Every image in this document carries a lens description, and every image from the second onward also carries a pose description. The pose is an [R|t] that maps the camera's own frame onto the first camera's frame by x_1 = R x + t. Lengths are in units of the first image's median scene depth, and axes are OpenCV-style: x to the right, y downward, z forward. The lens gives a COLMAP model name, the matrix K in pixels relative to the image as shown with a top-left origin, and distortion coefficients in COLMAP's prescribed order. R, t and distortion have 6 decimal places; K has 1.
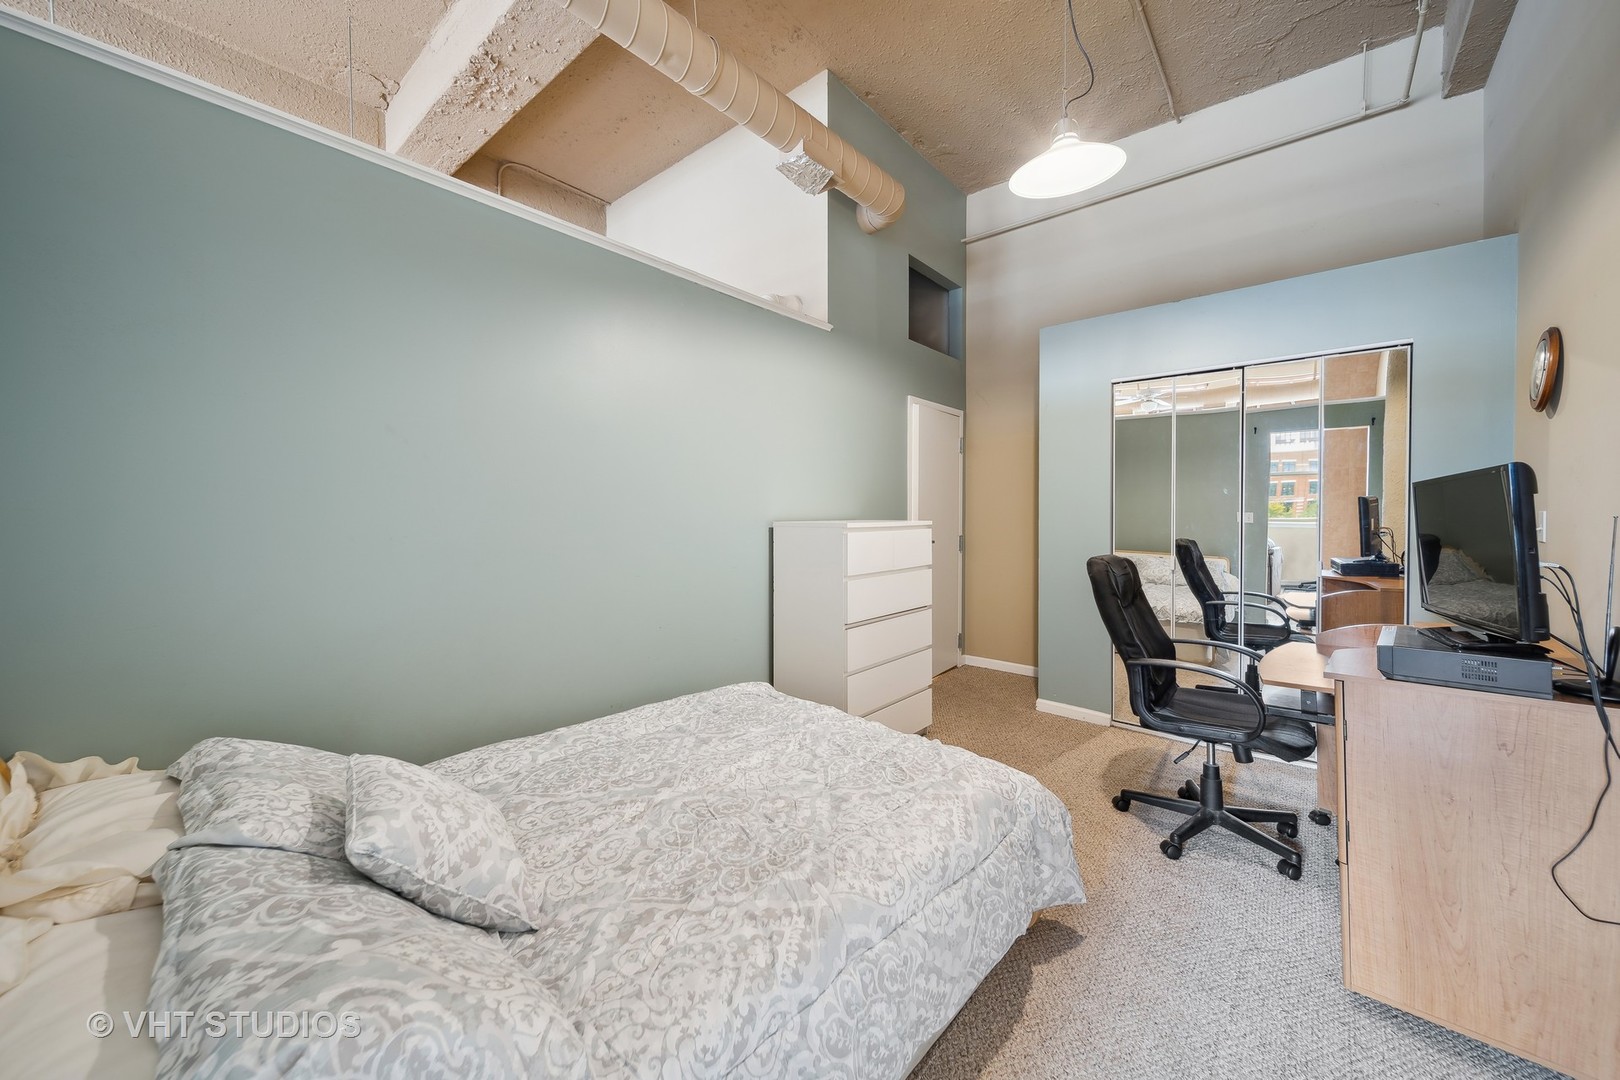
lens RADIAL K [[582.5, 0, 803.3], [0, 582.5, 506.4], [0, 0, 1]] dist [0.010489, -0.000657]
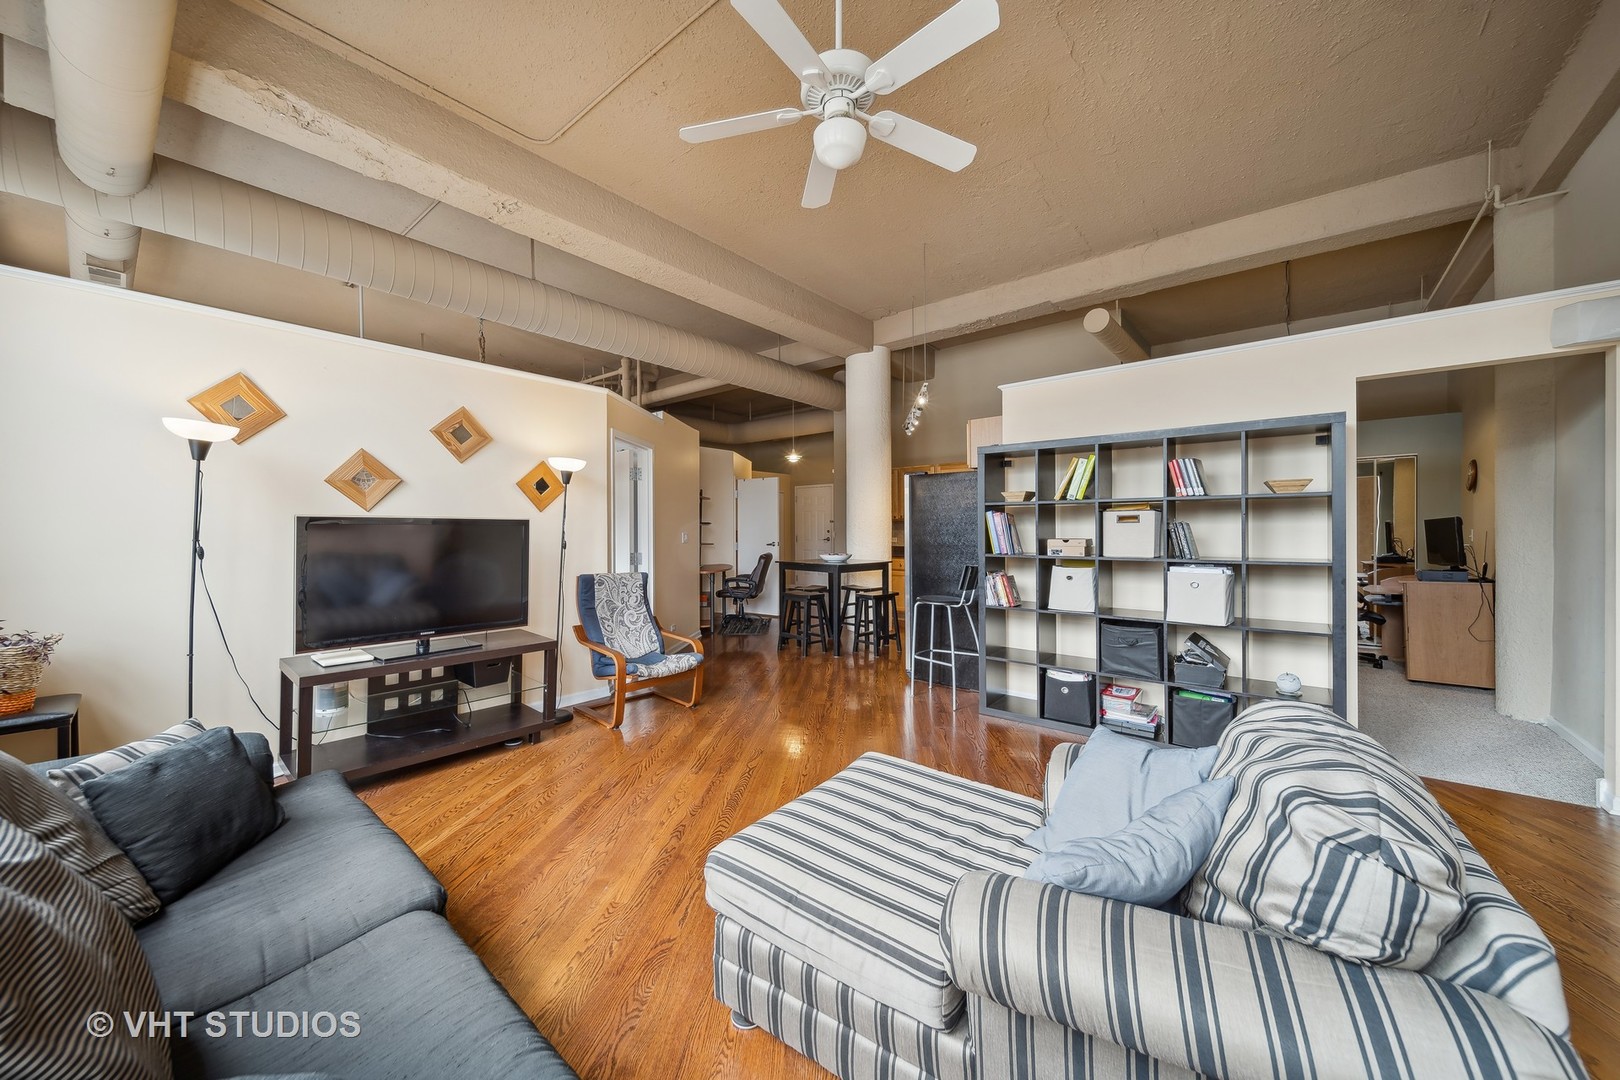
lens RADIAL K [[582.5, 0, 800.3], [0, 582.5, 526.3], [0, 0, 1]] dist [0.010489, -0.000657]
pose [[0.999610, -0.002296, 0.027826, -1.372685], [0.002404, 0.999990, -0.003853, 0.000331], [-0.027817, 0.003918, 0.999605, -1.171146]]
